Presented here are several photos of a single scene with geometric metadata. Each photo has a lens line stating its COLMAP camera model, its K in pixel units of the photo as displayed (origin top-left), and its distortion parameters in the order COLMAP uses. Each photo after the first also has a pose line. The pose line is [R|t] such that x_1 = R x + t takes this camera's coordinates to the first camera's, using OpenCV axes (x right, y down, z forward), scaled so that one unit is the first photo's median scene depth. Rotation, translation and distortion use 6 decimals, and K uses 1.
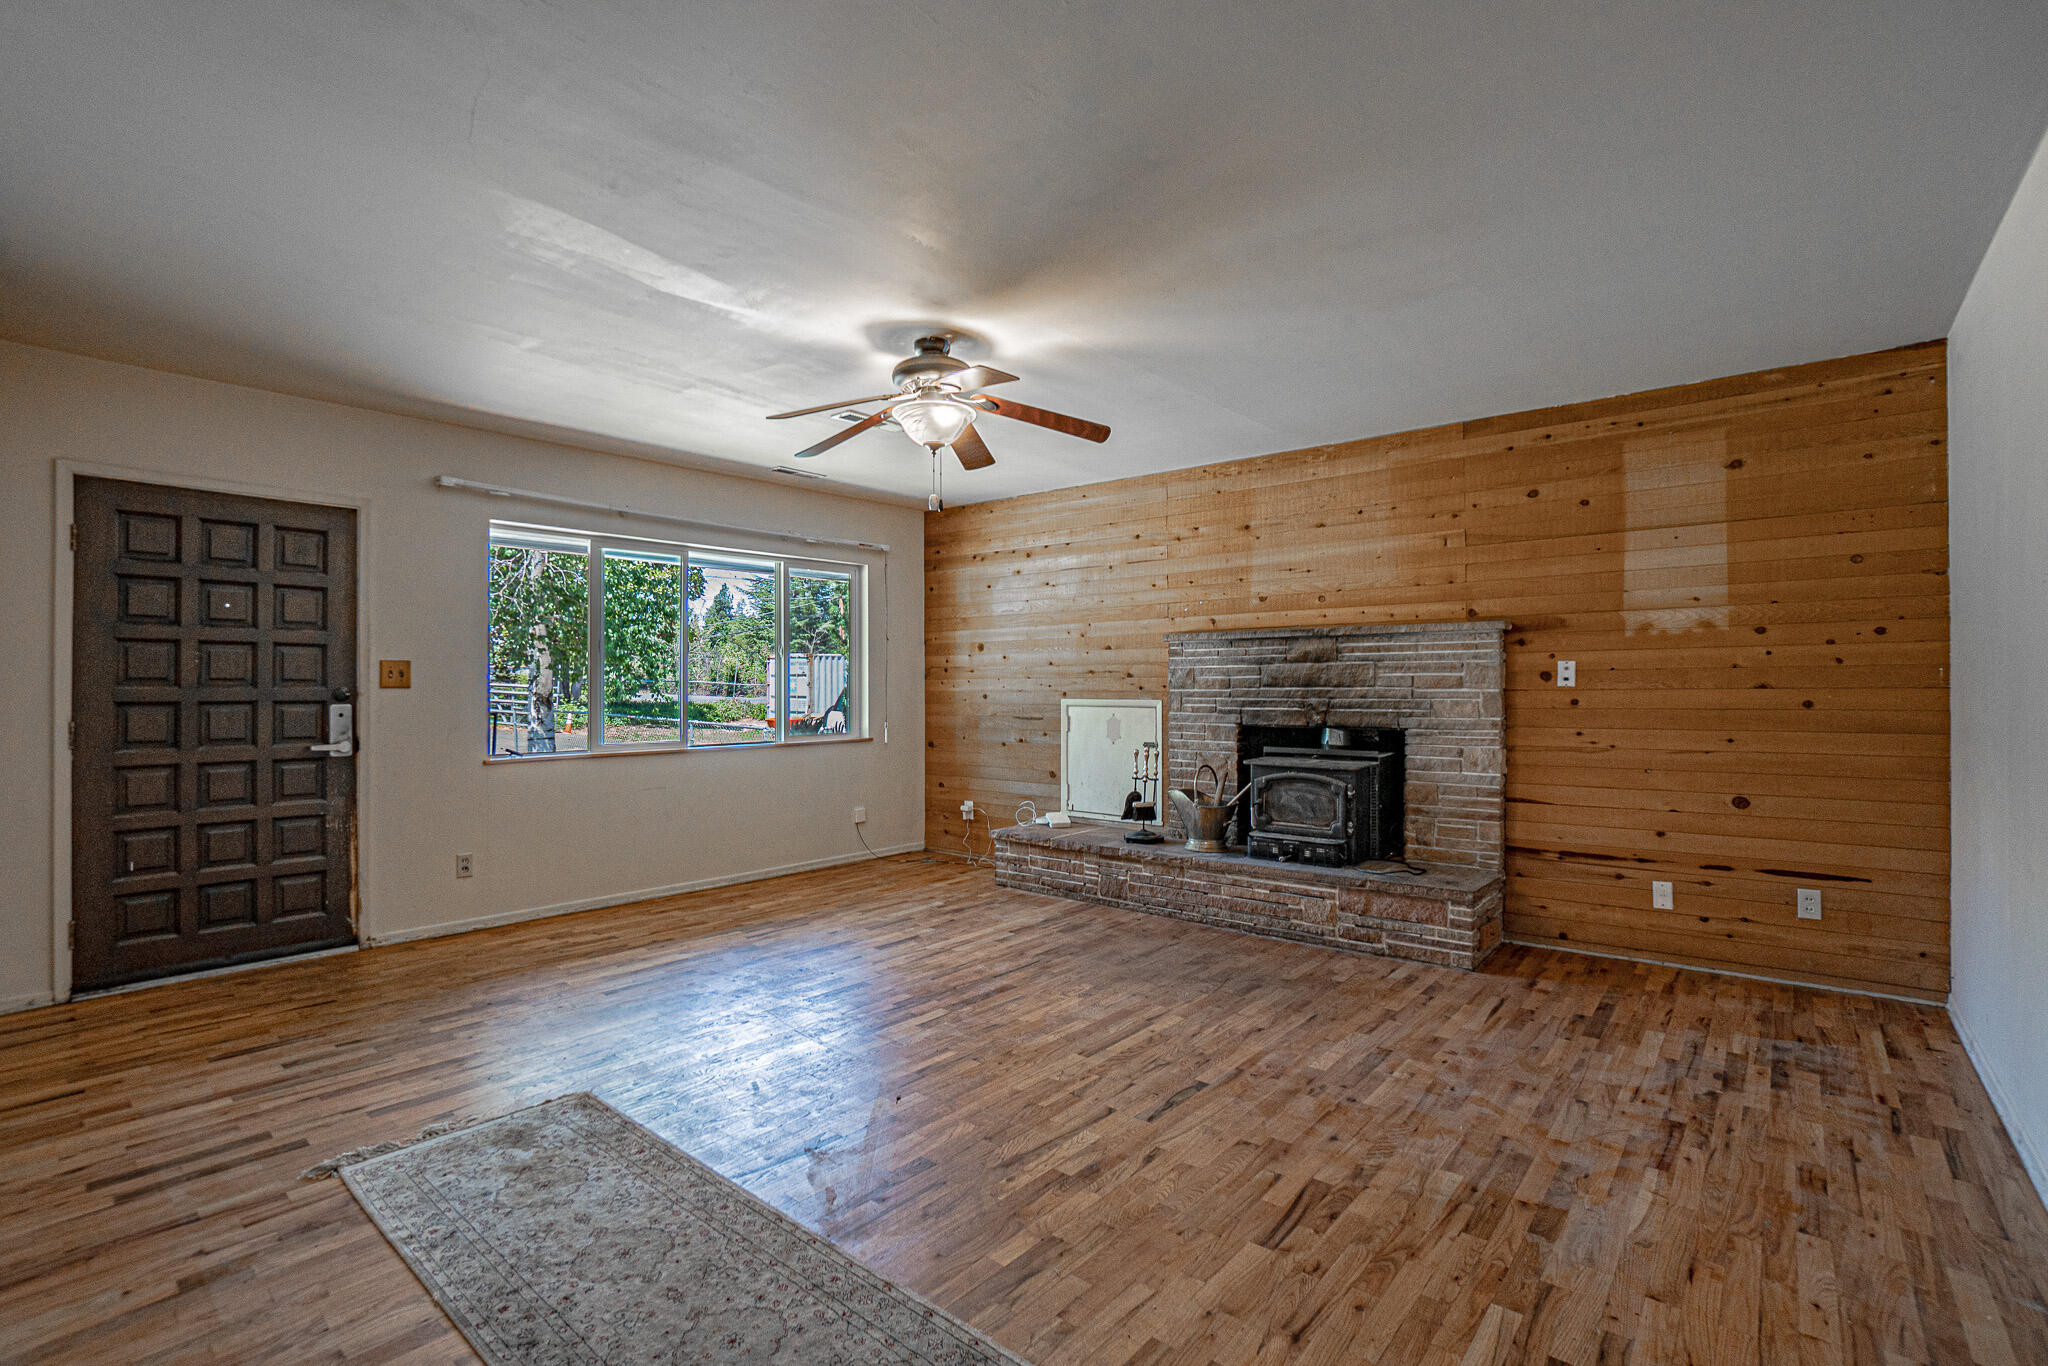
lens RADIAL K [[917.4, 0, 1015.0], [0, 917.4, 685.4], [0, 0, 1]] dist [-0.039799, 0.001332]
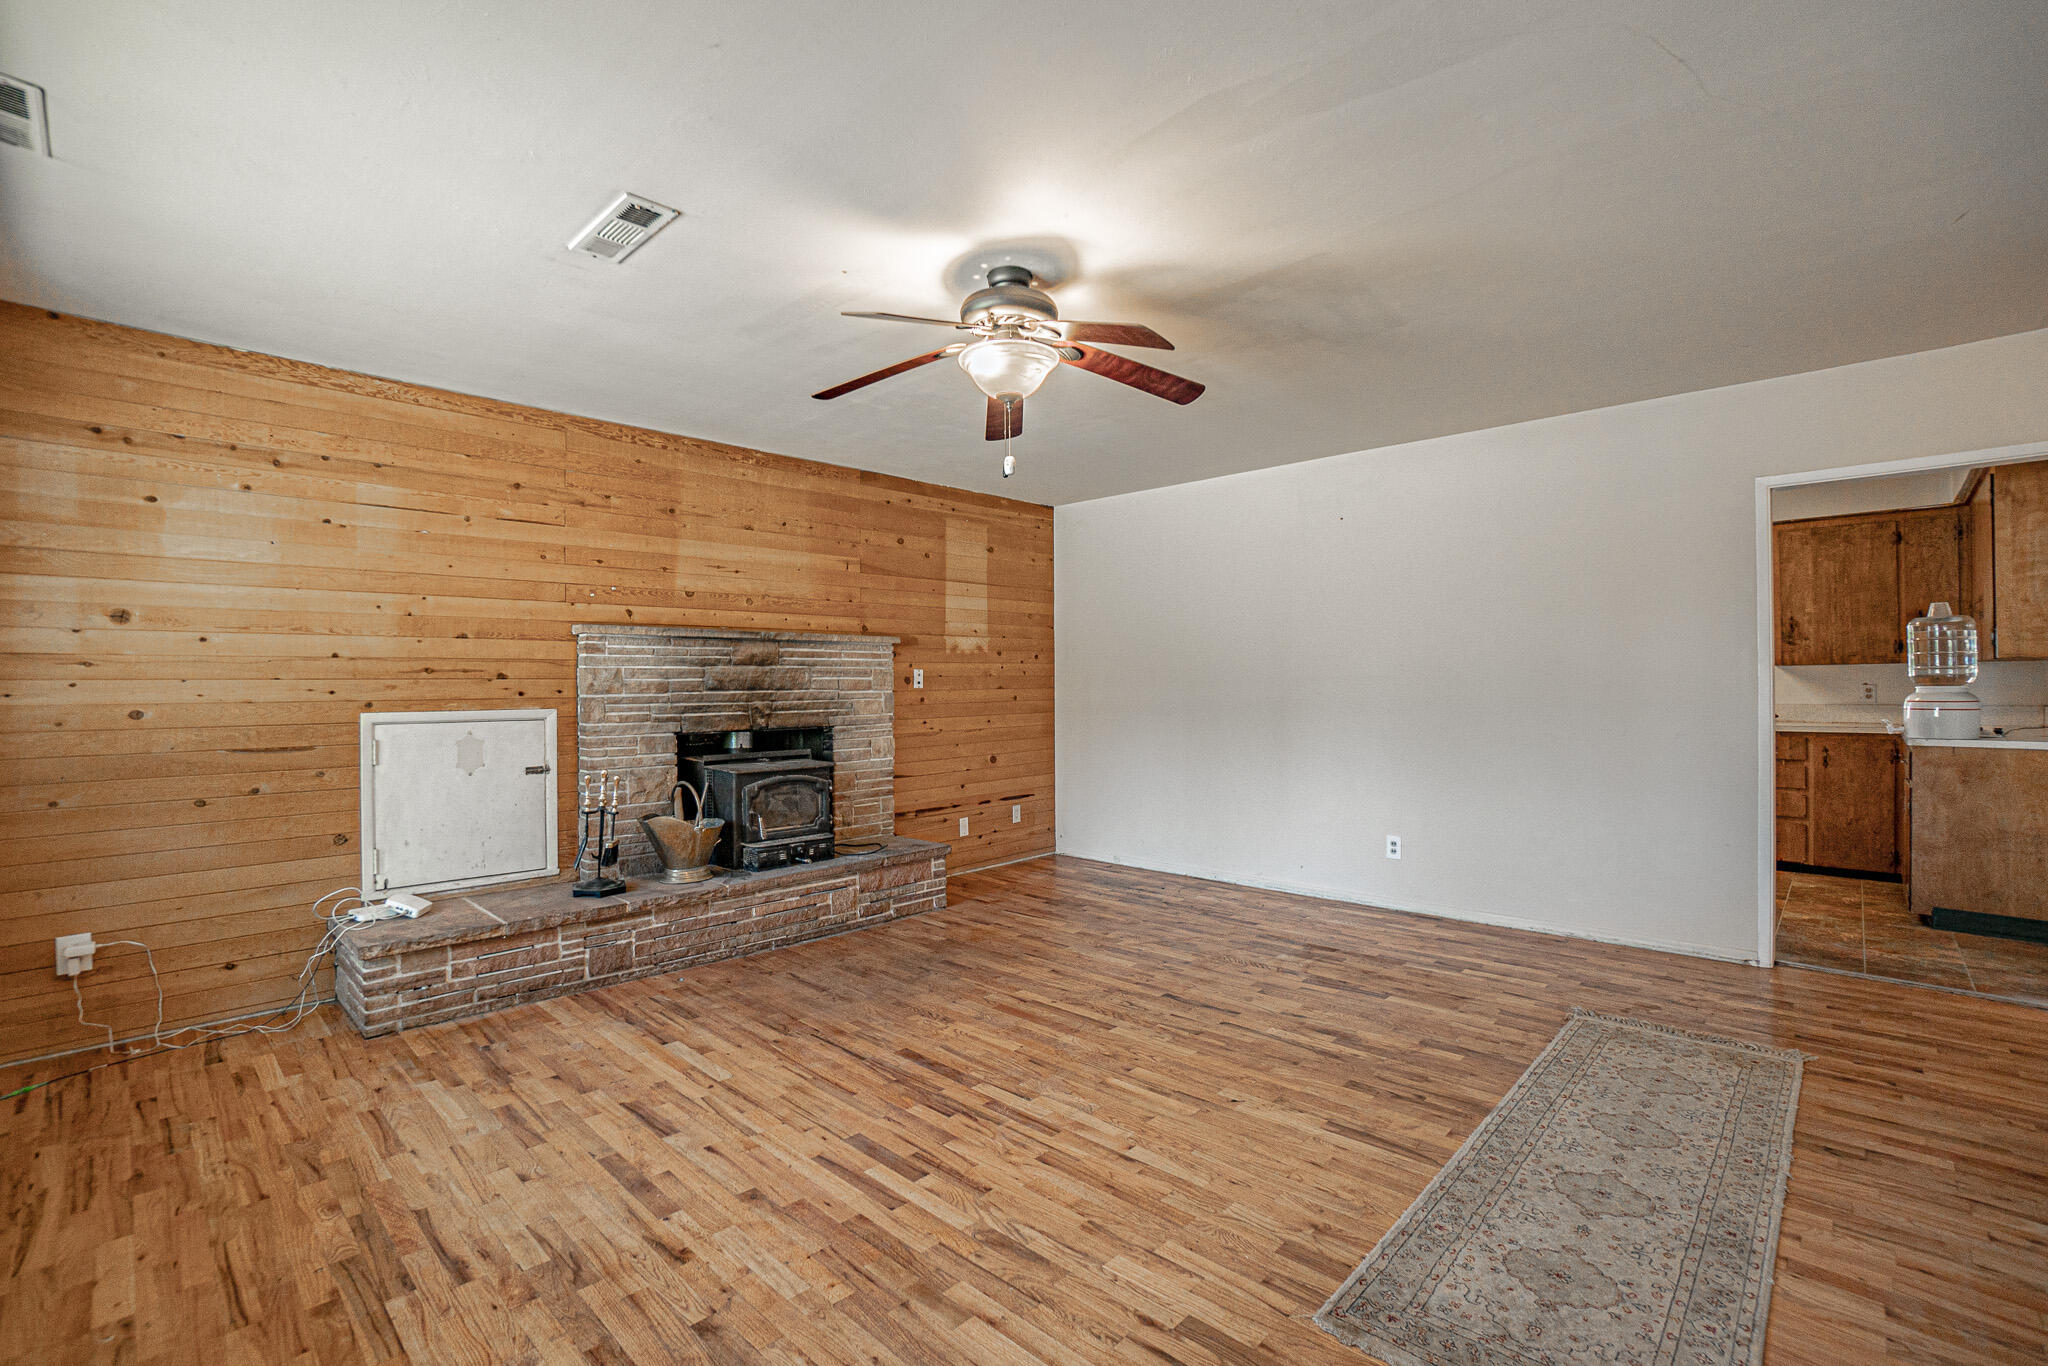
lens RADIAL K [[917.4, 0, 1012.8], [0, 917.4, 676.2], [0, 0, 1]] dist [-0.039799, 0.001332]
pose [[0.070525, 0.002955, 0.997506, -0.712618], [-0.001273, 0.999995, -0.002872, -0.012265], [-0.997509, -0.001068, 0.070529, 0.715346]]
